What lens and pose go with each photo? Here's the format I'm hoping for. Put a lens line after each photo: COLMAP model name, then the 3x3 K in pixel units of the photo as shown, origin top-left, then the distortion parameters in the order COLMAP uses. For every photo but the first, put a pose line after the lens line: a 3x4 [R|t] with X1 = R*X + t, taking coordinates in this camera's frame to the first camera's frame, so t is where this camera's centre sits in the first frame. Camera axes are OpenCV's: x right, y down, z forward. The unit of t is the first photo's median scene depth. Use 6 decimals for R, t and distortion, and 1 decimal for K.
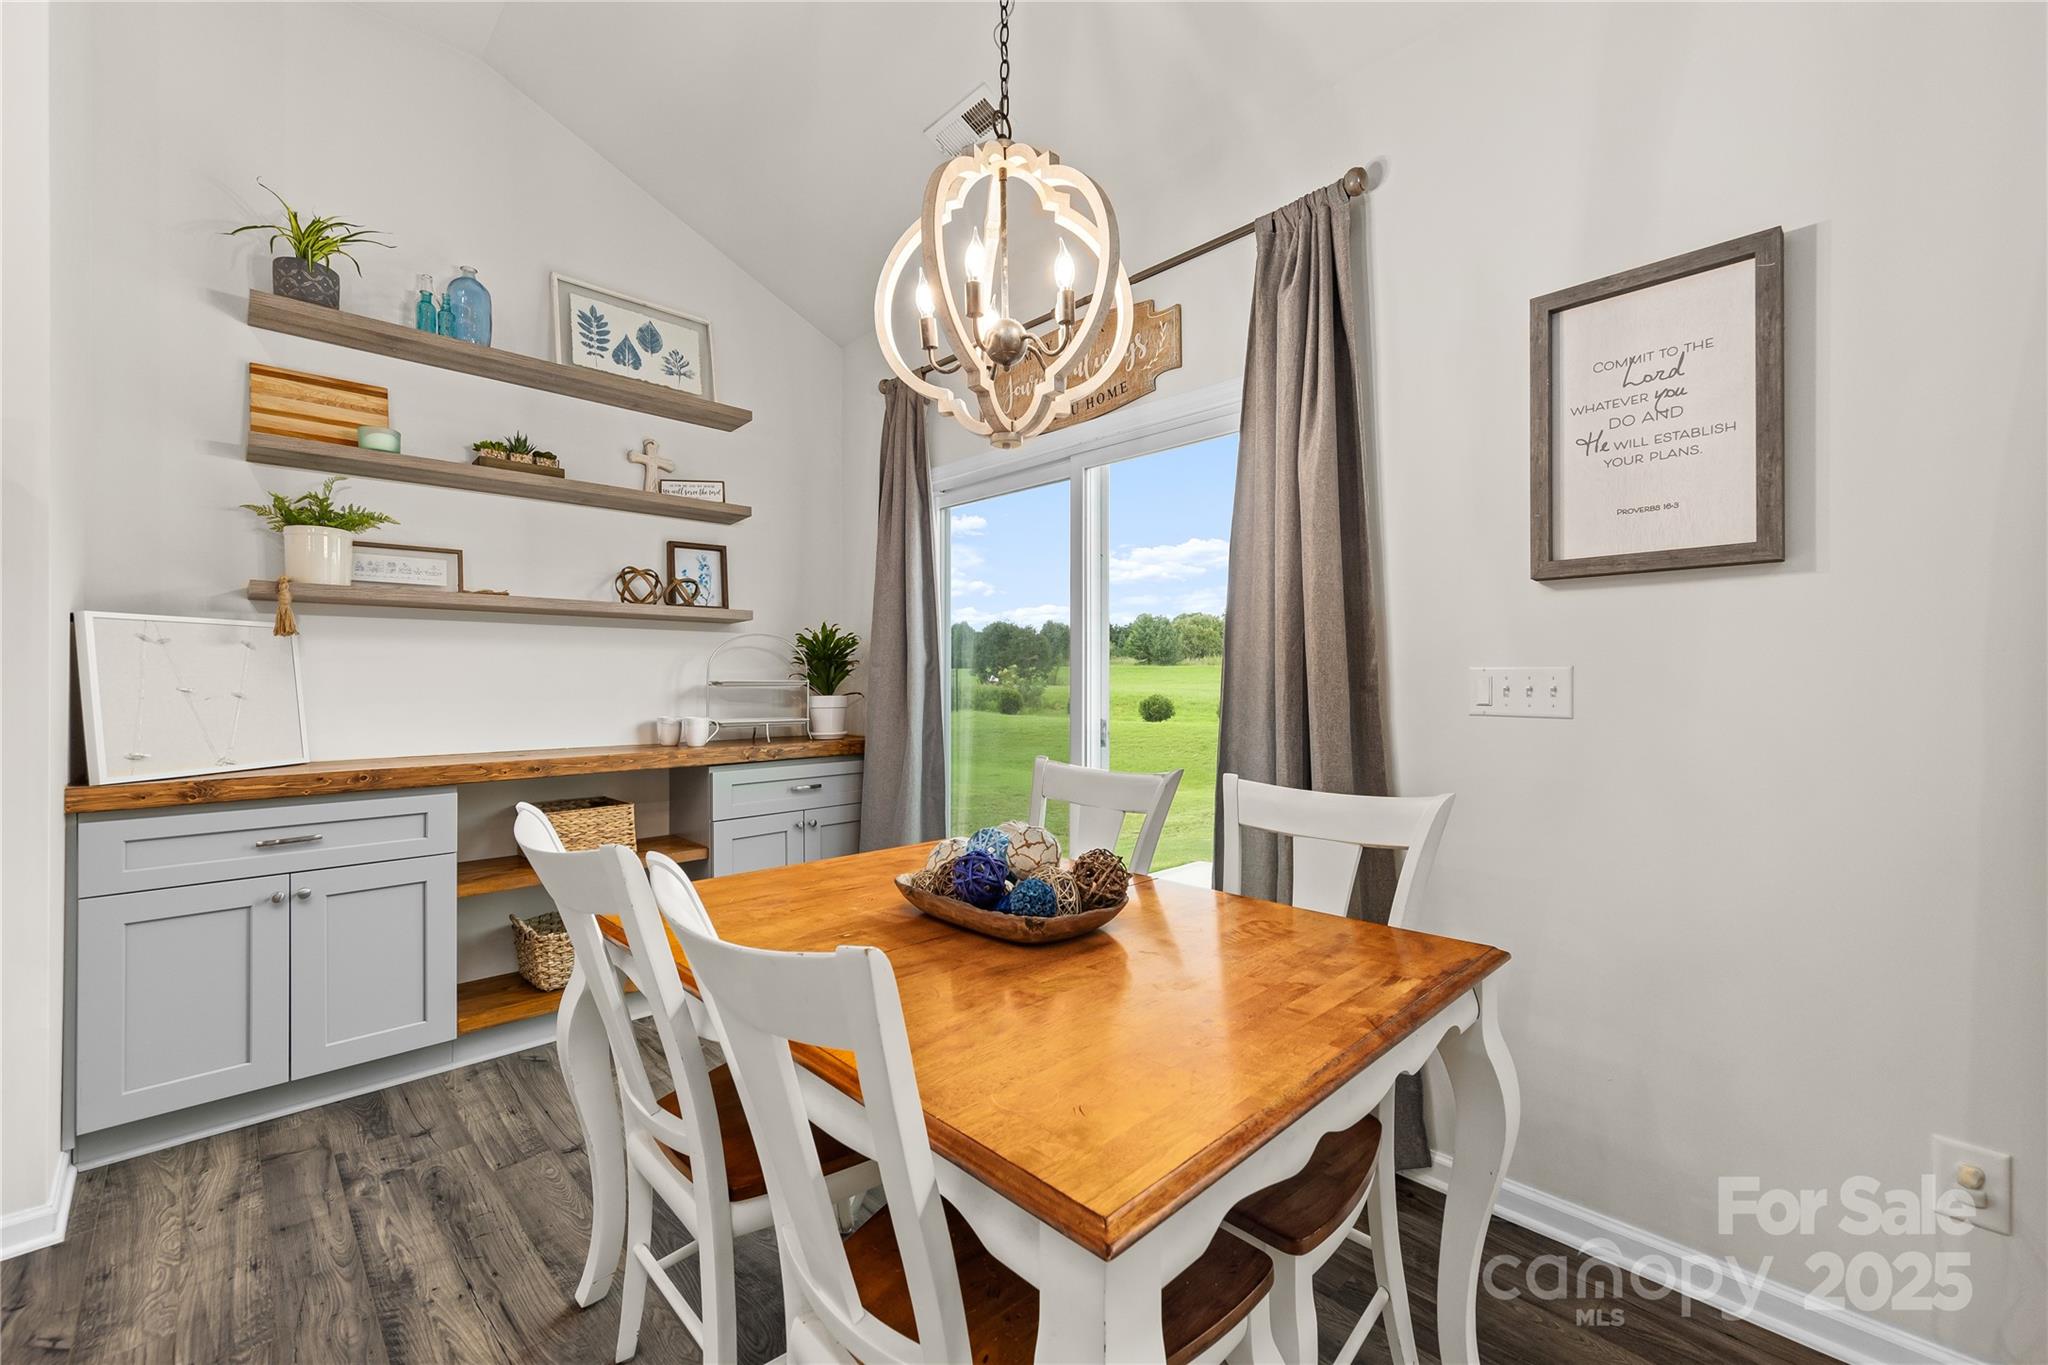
lens RADIAL K [[834.6, 0, 1024.0], [0, 834.6, 682.5], [0, 0, 1]] dist [0.042193, -0.000030]
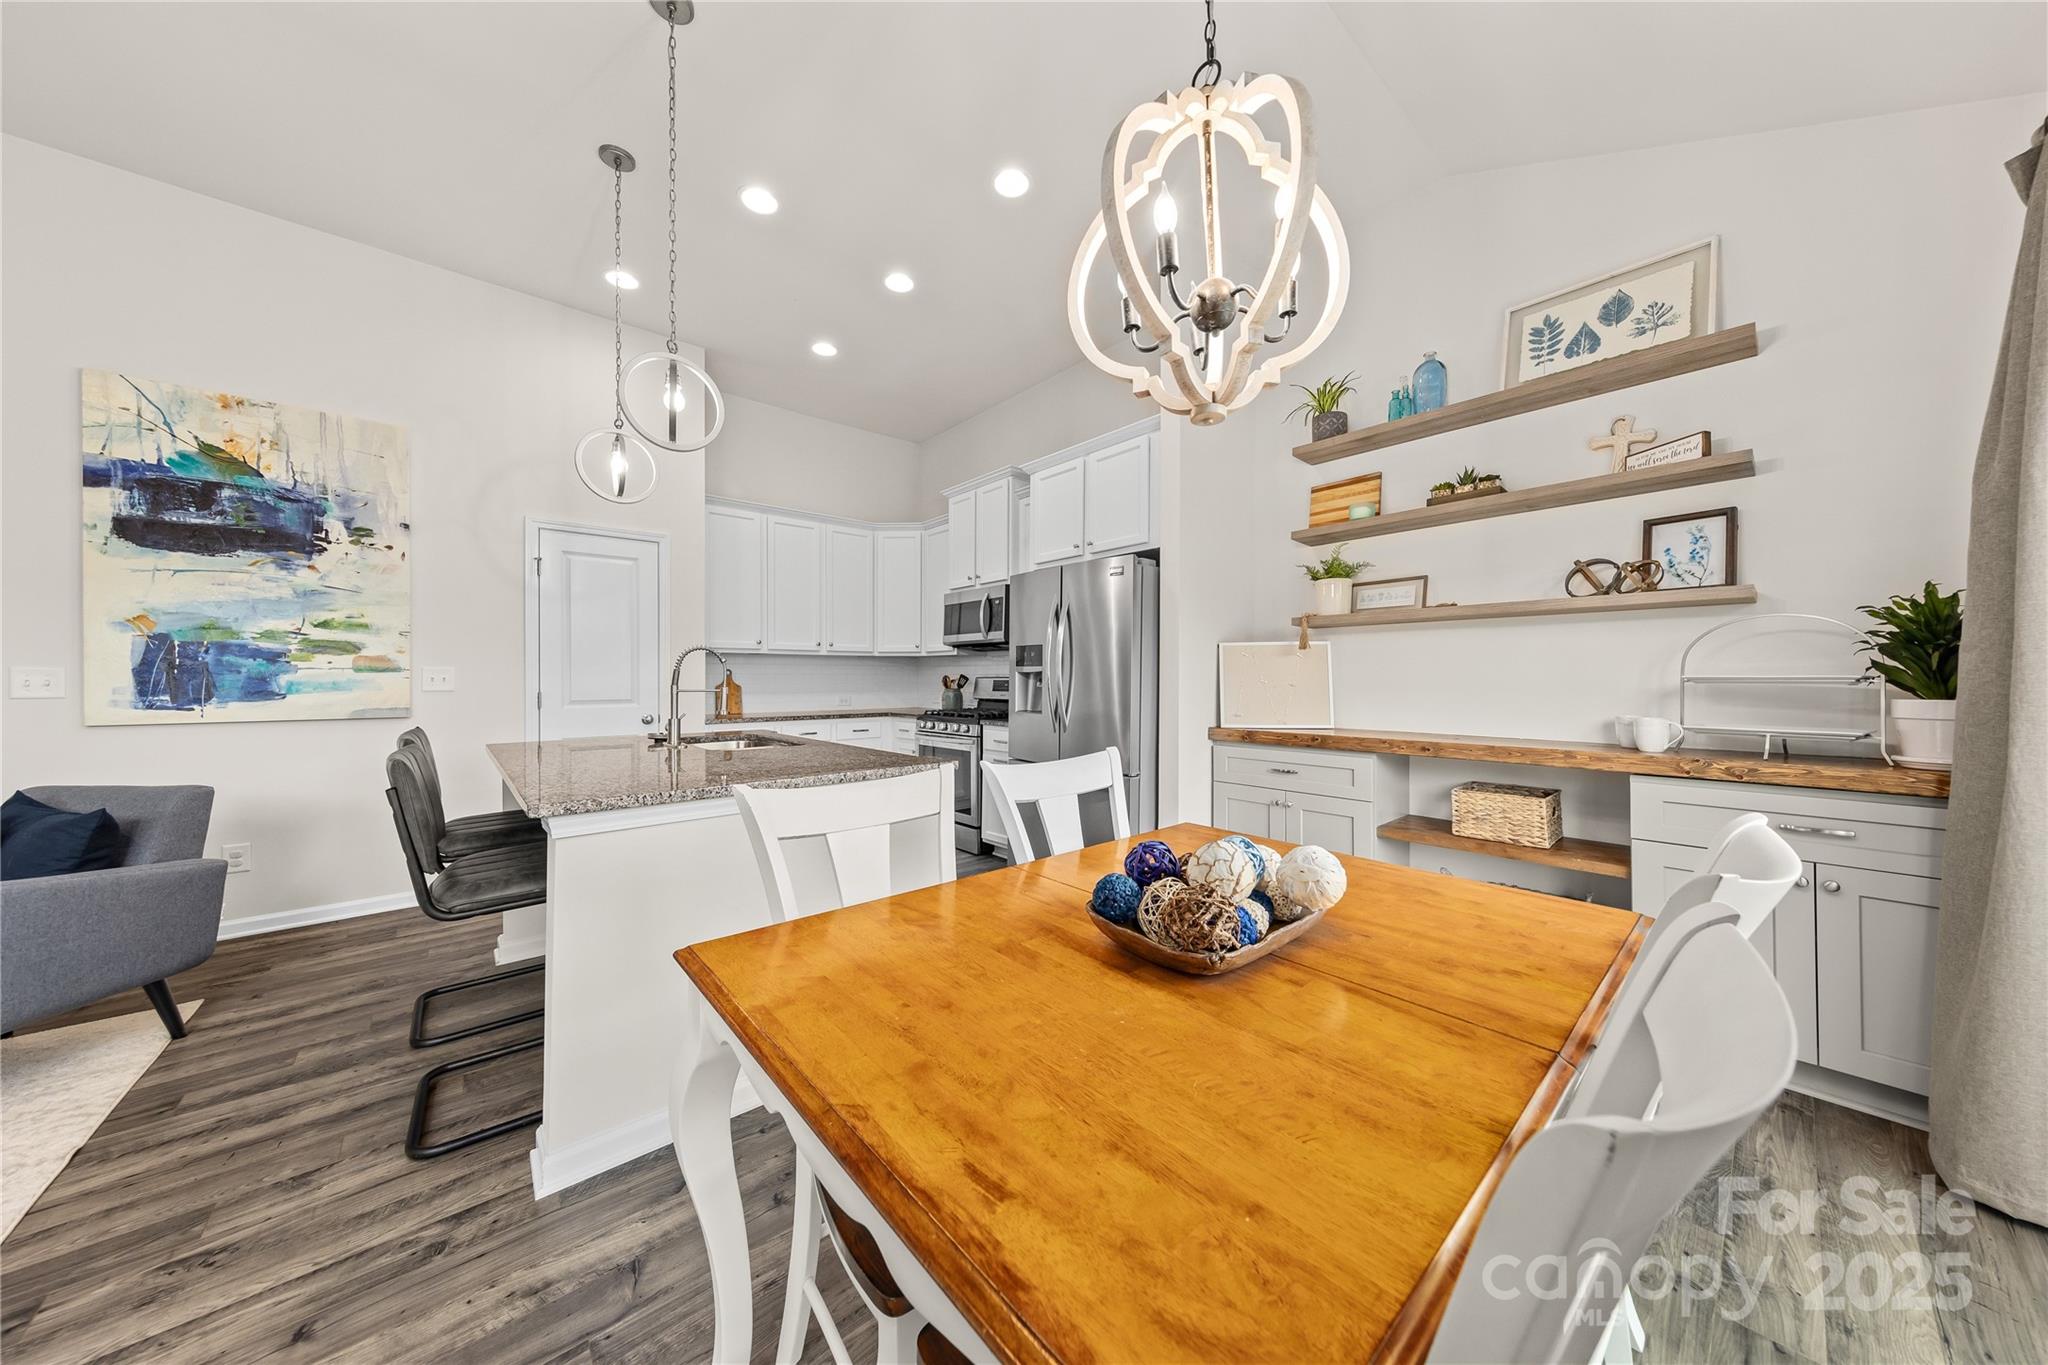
lens RADIAL K [[662.7, 0, 1027.6], [0, 662.7, 691.6], [0, 0, 1]] dist [0.005736, -0.000124]
pose [[-0.047164, 0.019203, -0.998703, 0.345789], [-0.006065, 0.999791, 0.019511, 0.004174], [0.998869, 0.006977, -0.047037, 0.411886]]
